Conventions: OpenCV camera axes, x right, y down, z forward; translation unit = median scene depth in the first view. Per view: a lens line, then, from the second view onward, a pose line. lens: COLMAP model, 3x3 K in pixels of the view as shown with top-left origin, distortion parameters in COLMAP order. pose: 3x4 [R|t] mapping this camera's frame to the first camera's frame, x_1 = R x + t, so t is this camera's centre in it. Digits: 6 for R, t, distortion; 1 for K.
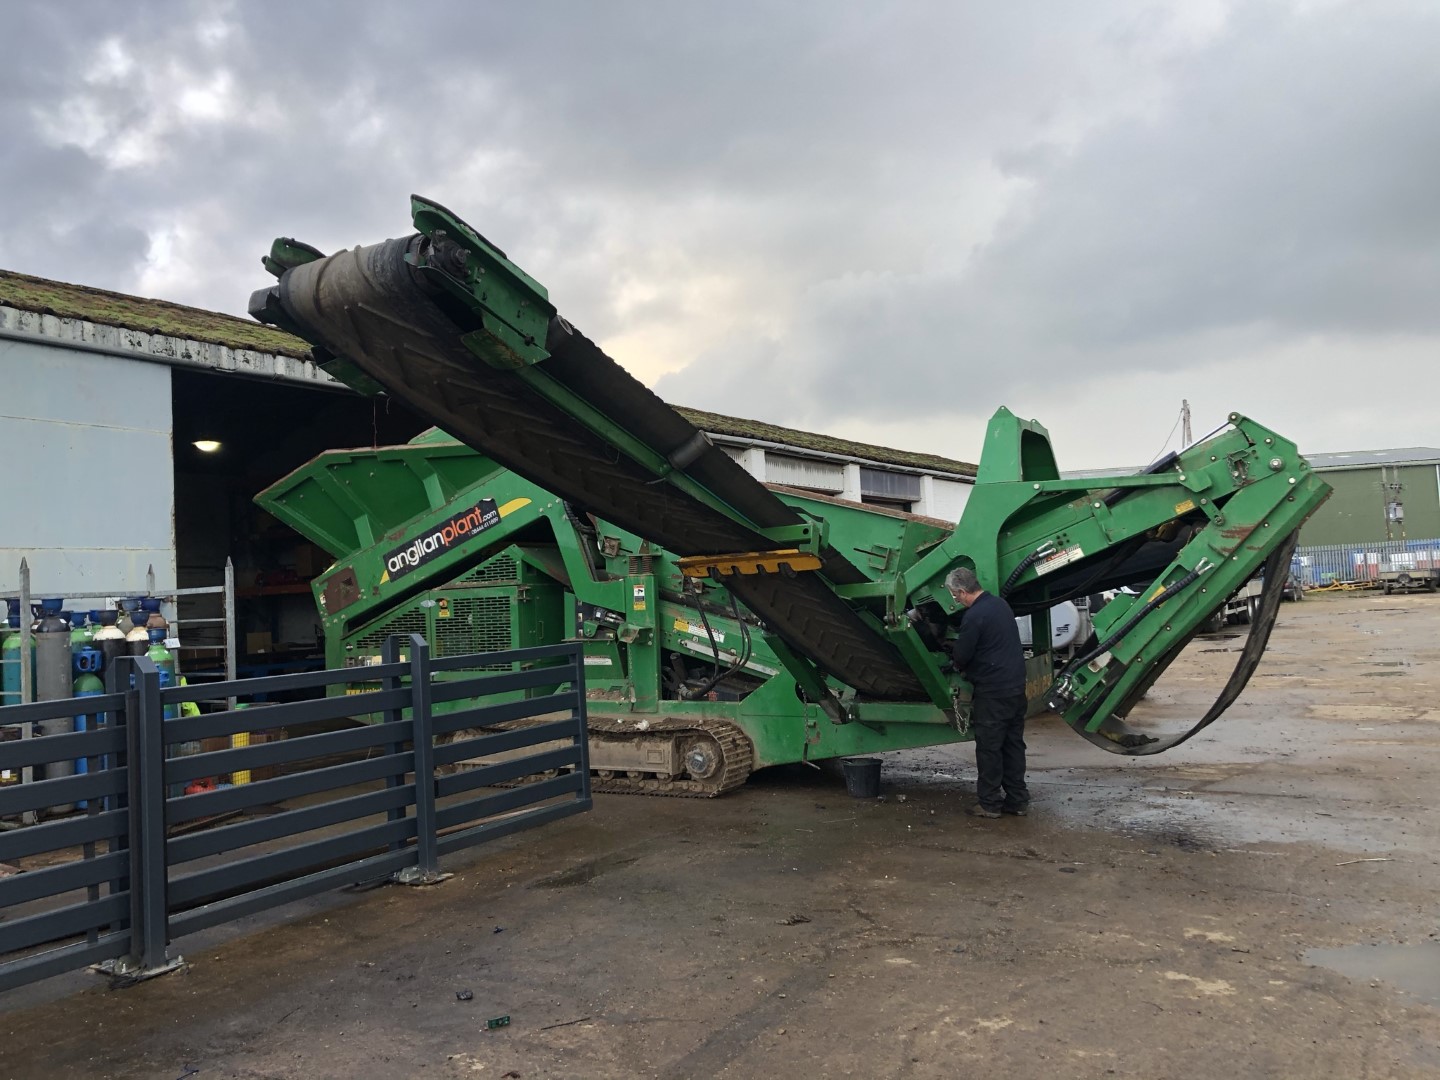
lens RADIAL K [[1239.4, 0, 720.0], [0, 1239.4, 540.0], [0, 0, 1]] dist [0.015059, -0.001301]
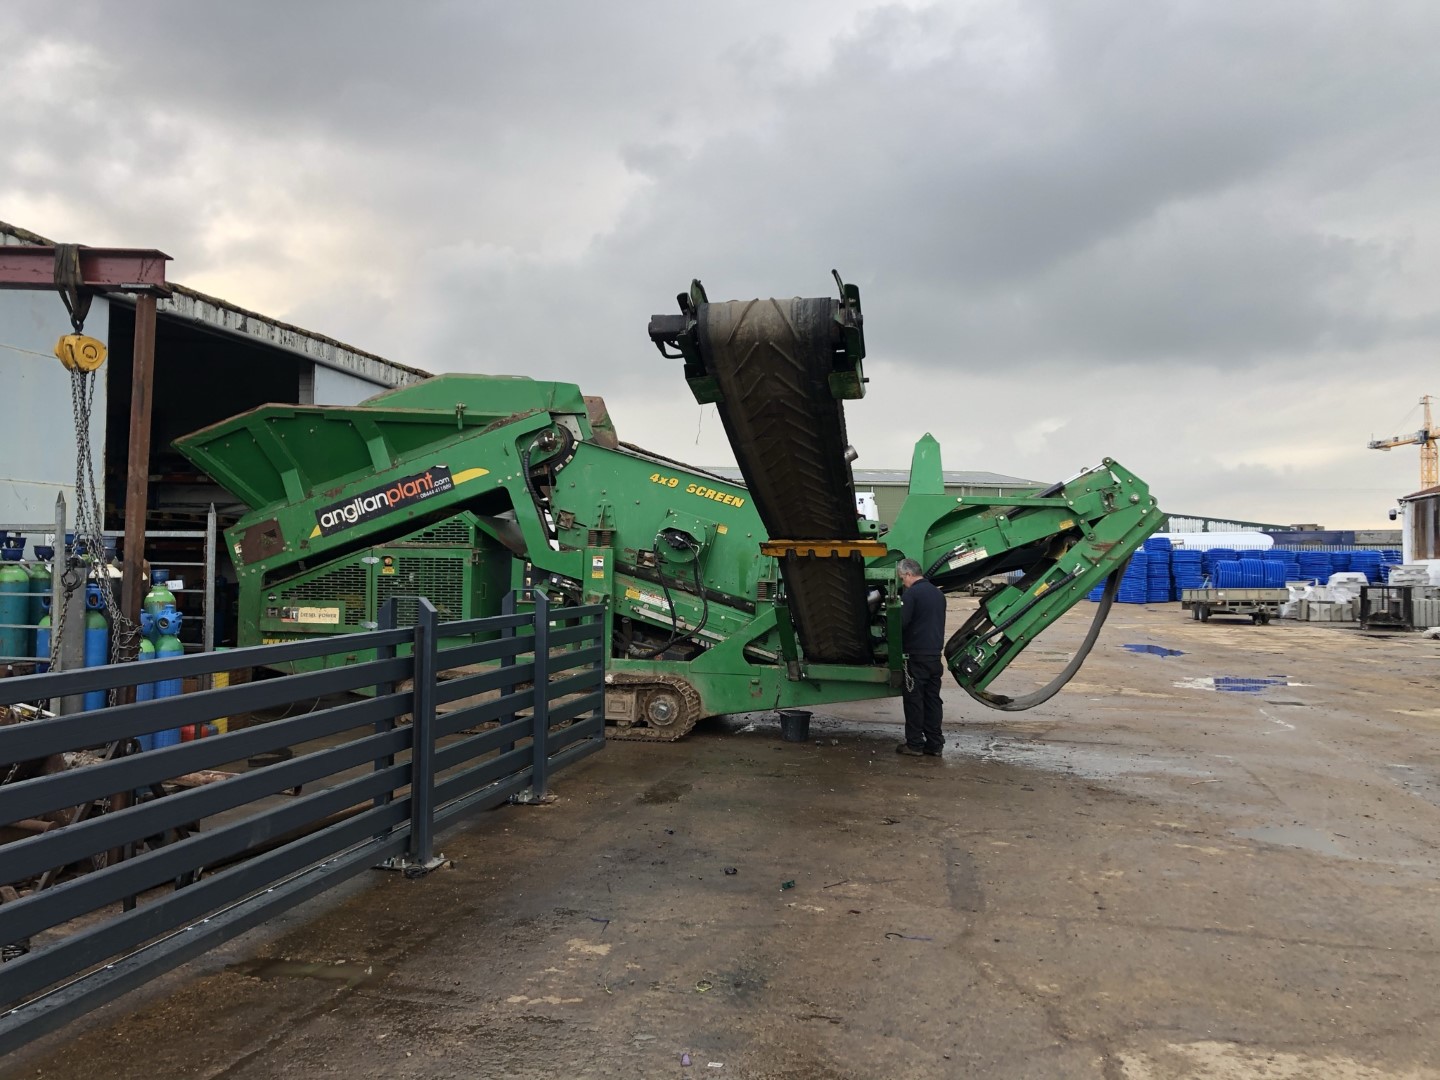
lens RADIAL K [[1257.2, 0, 720.0], [0, 1257.2, 540.0], [0, 0, 1]] dist [0.052174, -0.121209]
pose [[0.936033, 0.066539, 0.345563, -0.359637], [-0.072632, 0.997348, 0.004696, 0.008512], [-0.344334, -0.029495, 0.938384, -0.114636]]
